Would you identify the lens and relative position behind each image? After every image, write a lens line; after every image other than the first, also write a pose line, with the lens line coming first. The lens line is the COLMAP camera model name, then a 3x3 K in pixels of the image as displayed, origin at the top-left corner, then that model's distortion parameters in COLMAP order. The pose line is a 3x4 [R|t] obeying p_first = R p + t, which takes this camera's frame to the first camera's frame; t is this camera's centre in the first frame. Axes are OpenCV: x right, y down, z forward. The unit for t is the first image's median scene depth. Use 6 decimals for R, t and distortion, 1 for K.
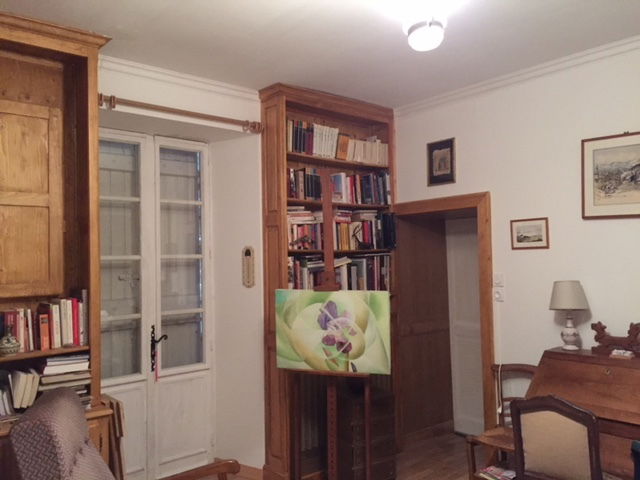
lens RADIAL K [[546.4, 0, 320.0], [0, 546.4, 240.0], [0, 0, 1]] dist [-0.003199, -0.007691]
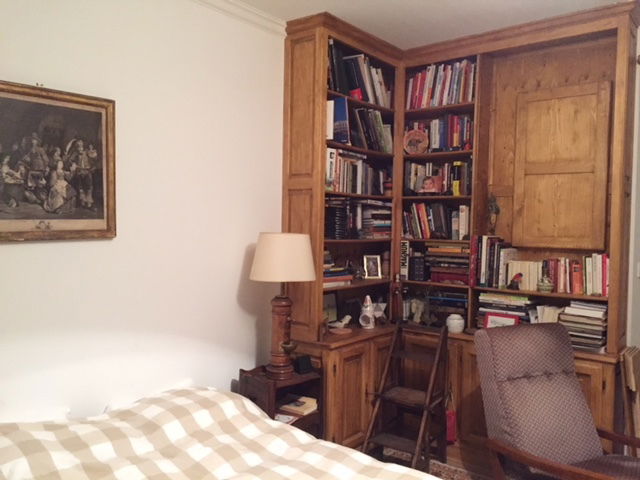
lens RADIAL K [[546.4, 0, 320.0], [0, 546.4, 240.0], [0, 0, 1]] dist [-0.003199, -0.007691]
pose [[0.149695, 0.057828, -0.987040, 0.563384], [0.012753, 0.998092, 0.060409, 0.005025], [0.988650, -0.021630, 0.148672, 0.269580]]
